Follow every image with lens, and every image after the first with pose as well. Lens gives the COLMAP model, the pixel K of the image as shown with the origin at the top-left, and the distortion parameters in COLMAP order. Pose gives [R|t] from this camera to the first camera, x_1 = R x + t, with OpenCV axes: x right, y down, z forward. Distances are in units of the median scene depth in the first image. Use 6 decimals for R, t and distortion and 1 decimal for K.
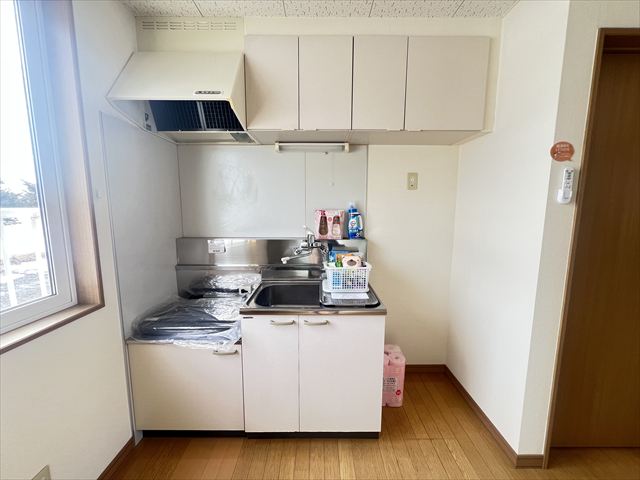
lens RADIAL K [[255.8, 0, 320.0], [0, 255.8, 240.0], [0, 0, 1]] dist [-0.000901, 0.000025]
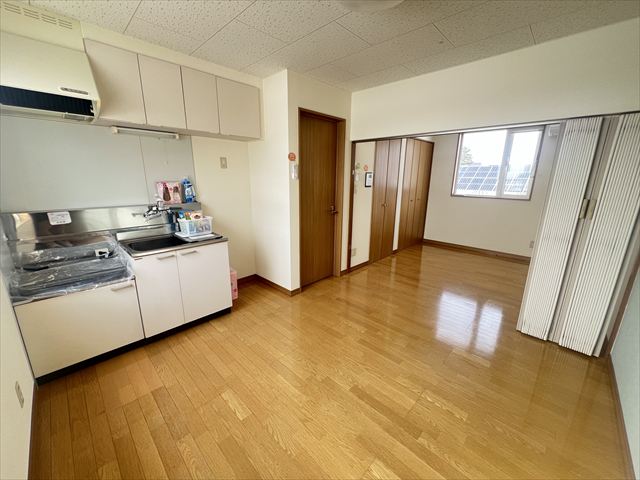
lens RADIAL K [[255.8, 0, 320.0], [0, 255.8, 240.0], [0, 0, 1]] dist [-0.000901, 0.000025]
pose [[0.695547, -0.168480, 0.698448, -0.489843], [0.082689, 0.984429, 0.155119, 0.049321], [-0.713707, -0.050139, 0.698648, -0.656892]]
